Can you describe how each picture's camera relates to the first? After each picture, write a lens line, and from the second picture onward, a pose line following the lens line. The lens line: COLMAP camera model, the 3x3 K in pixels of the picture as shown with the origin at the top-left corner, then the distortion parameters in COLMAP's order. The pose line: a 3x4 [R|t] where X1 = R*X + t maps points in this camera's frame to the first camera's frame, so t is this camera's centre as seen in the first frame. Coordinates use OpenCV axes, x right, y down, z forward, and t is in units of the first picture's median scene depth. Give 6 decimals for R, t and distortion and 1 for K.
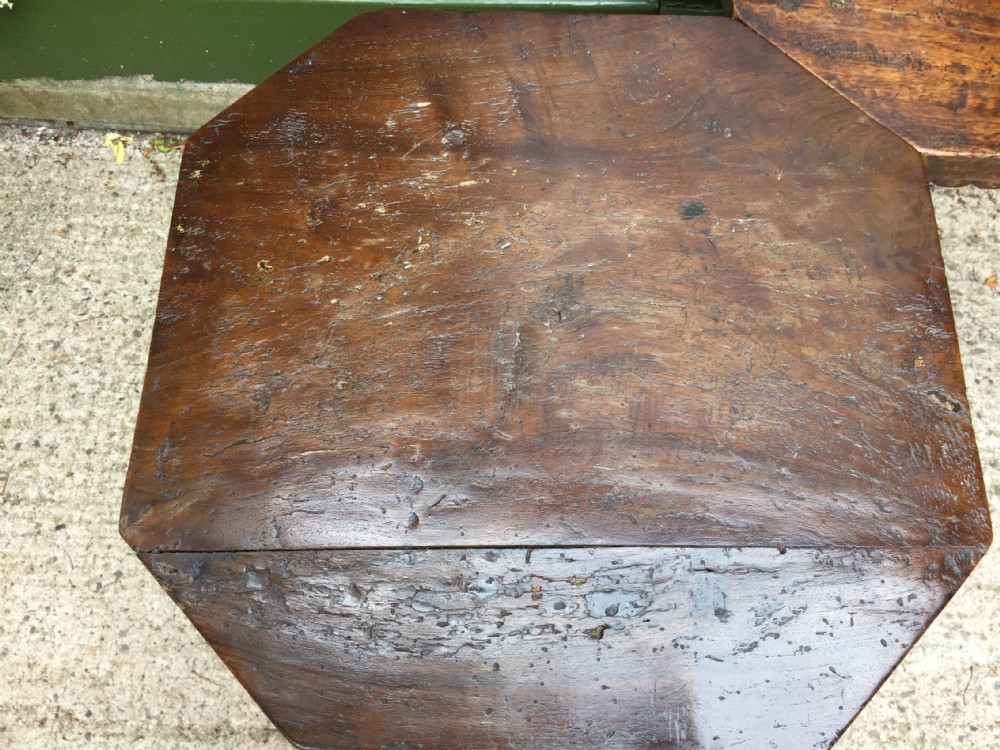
lens RADIAL K [[858.9, 0, 490.3], [0, 858.9, 379.0], [0, 0, 1]] dist [0.067951, -0.104648]
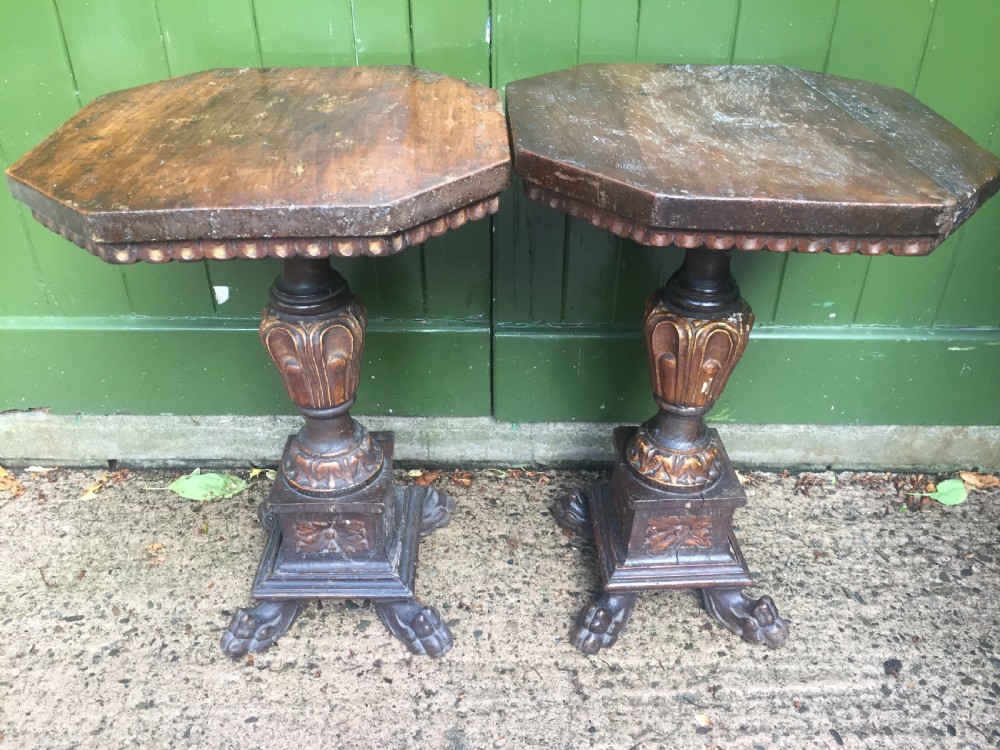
lens RADIAL K [[858.9, 0, 499.3], [0, 858.9, 374.7], [0, 0, 1]] dist [0.067951, -0.104648]
pose [[0.997135, -0.023510, 0.071891, 0.109252], [0.060472, 0.818702, -0.571026, 0.310582], [-0.045432, 0.573737, 0.817778, 0.041996]]
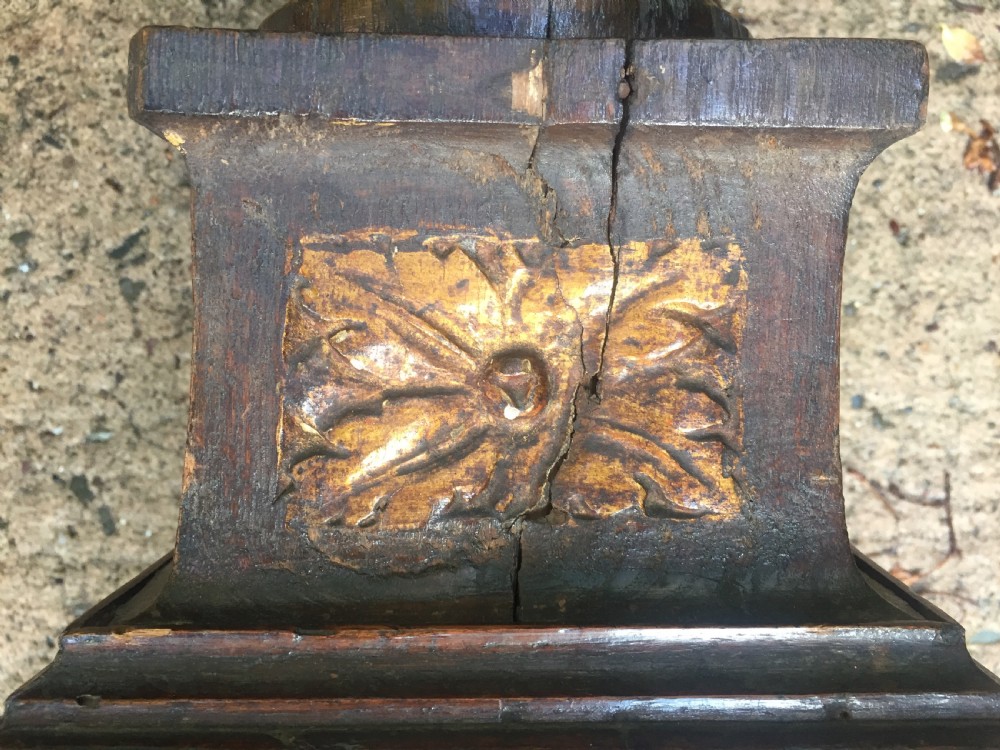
lens RADIAL K [[858.9, 0, 497.6], [0, 858.9, 371.2], [0, 0, 1]] dist [0.067951, -0.104648]
pose [[0.999467, -0.032643, 0.000375, 0.190490], [0.030664, 0.942675, 0.332301, 0.104604], [-0.011201, -0.332112, 0.943173, 0.614211]]
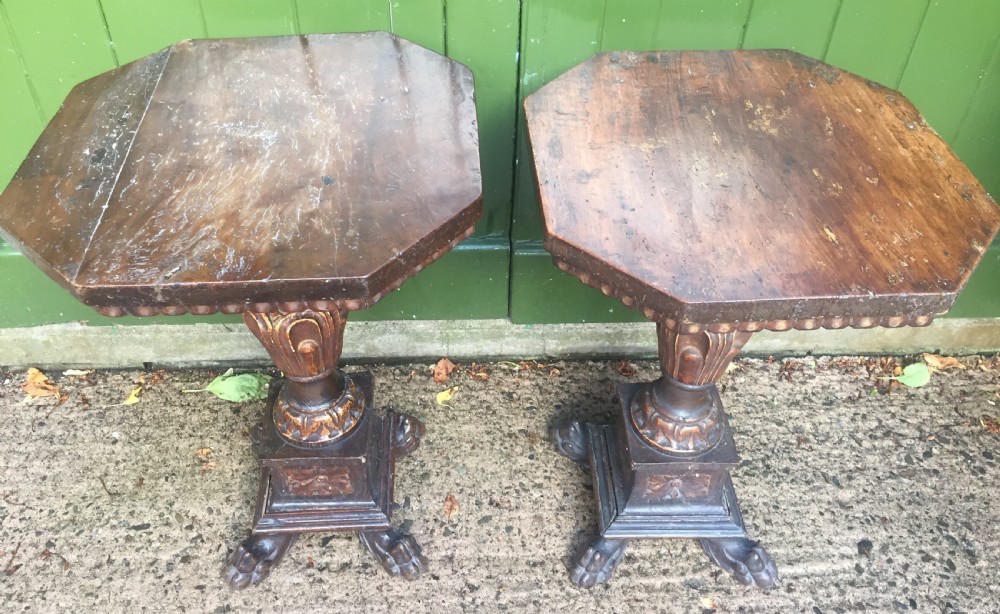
lens RADIAL K [[859.8, 0, 501.2], [0, 859.8, 282.7], [0, 0, 1]] dist [0.070455, -0.105984]
pose [[0.990392, -0.054356, 0.127161, 0.012675], [0.104534, 0.896251, -0.431053, 0.182351], [-0.090538, 0.440204, 0.893322, -0.122832]]
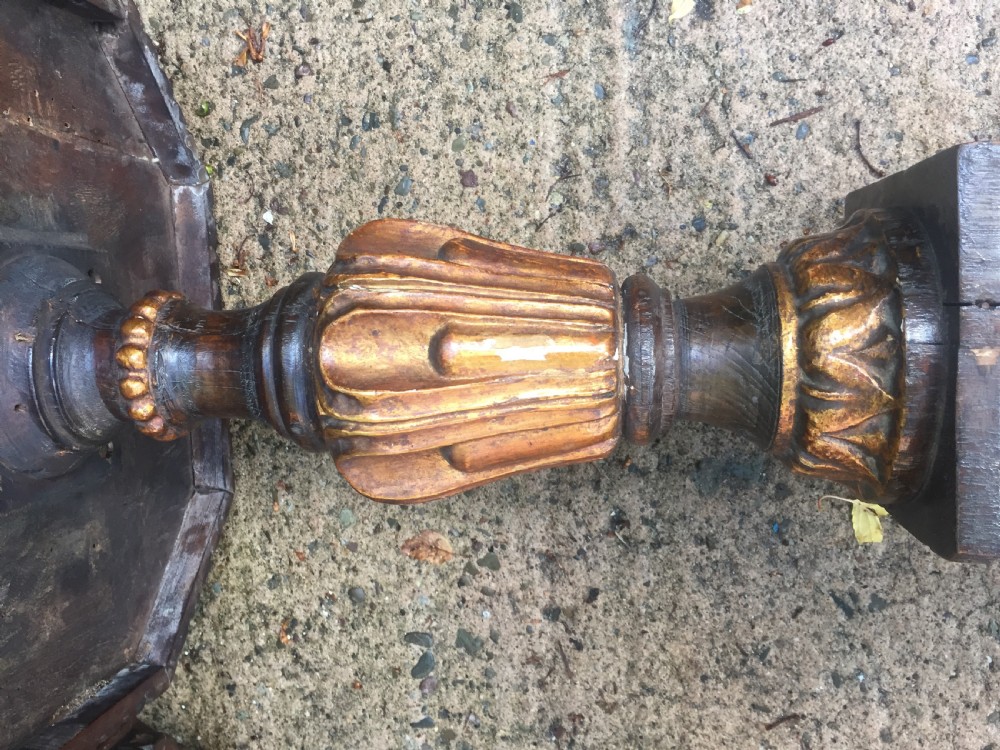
lens RADIAL K [[858.9, 0, 513.4], [0, 858.9, 371.6], [0, 0, 1]] dist [0.067951, -0.104648]
pose [[-0.069041, -0.995061, -0.071323, 0.220299], [0.988000, -0.078102, 0.133250, -0.065588], [-0.138162, -0.061268, 0.988513, 0.517295]]
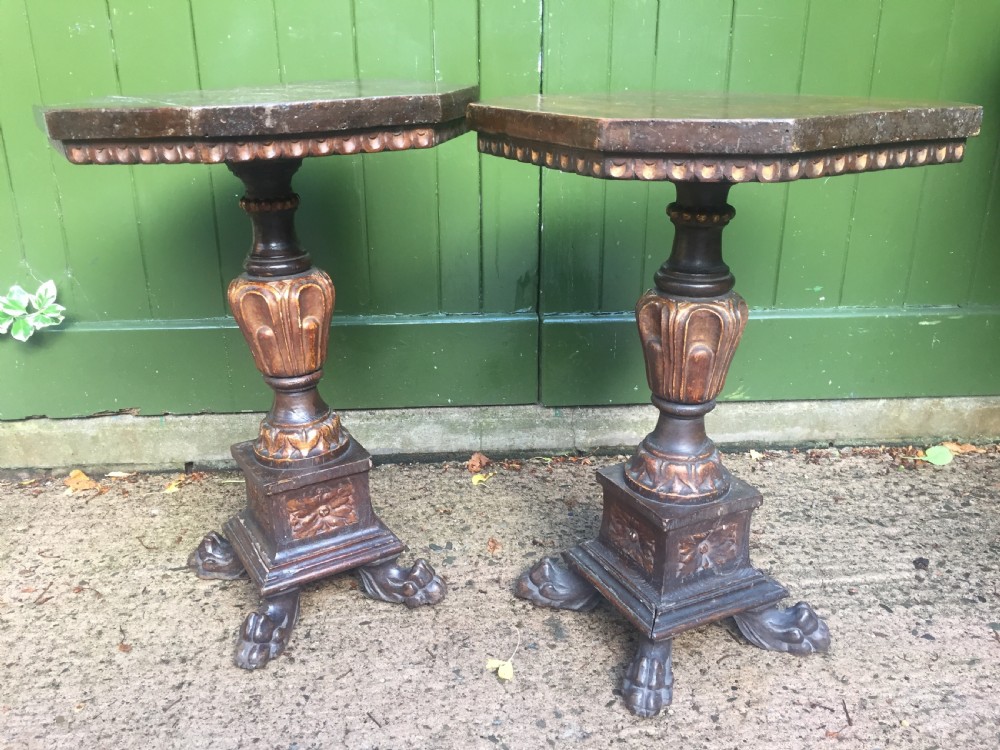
lens RADIAL K [[858.9, 0, 498.0], [0, 858.9, 373.5], [0, 0, 1]] dist [0.067951, -0.104648]
pose [[0.988245, -0.037438, 0.148227, -0.077020], [0.135149, 0.667174, -0.732540, 0.624212], [-0.071468, 0.743961, 0.664390, 0.123633]]
